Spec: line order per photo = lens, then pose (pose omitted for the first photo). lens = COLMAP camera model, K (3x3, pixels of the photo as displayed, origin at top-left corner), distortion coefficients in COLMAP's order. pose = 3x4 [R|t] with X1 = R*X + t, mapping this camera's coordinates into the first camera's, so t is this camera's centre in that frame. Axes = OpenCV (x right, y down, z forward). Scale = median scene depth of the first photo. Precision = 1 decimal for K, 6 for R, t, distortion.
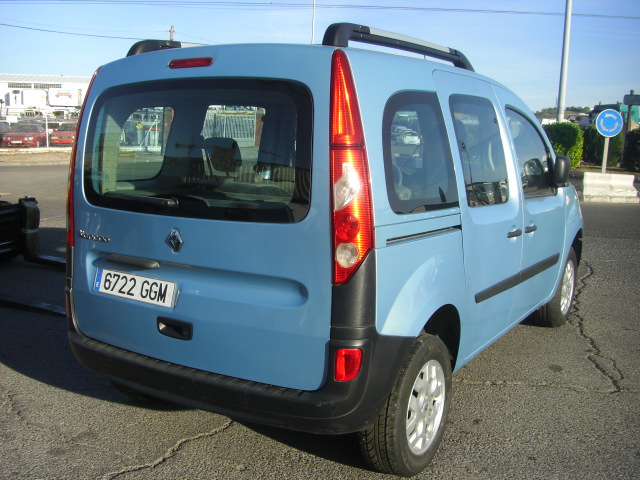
lens RADIAL K [[712.5, 0, 317.7], [0, 712.5, 238.3], [0, 0, 1]] dist [-0.135734, 0.000000]
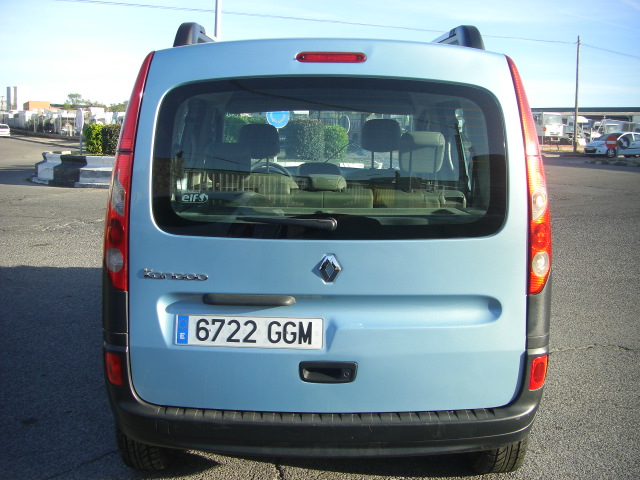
lens RADIAL K [[712.5, 0, 316.8], [0, 712.5, 241.0], [0, 0, 1]] dist [-0.135734, 0.000000]
pose [[0.840071, -0.085156, 0.535752, -0.633690], [0.076177, 0.996335, 0.038916, -0.060767], [-0.537102, 0.008120, 0.843478, 0.282007]]
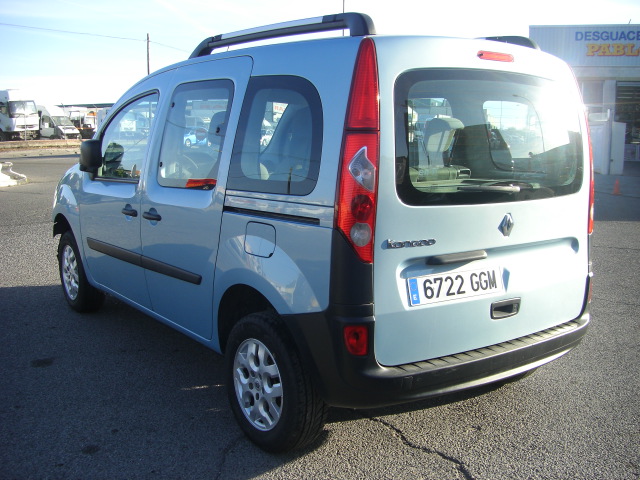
lens RADIAL K [[712.5, 0, 291.1], [0, 712.5, 247.7], [0, 0, 1]] dist [-0.135734, 0.000000]
pose [[0.395791, -0.160084, 0.904280, -1.215936], [0.134921, 0.984140, 0.115169, -0.120613], [-0.908375, 0.076423, 0.411113, 0.826781]]
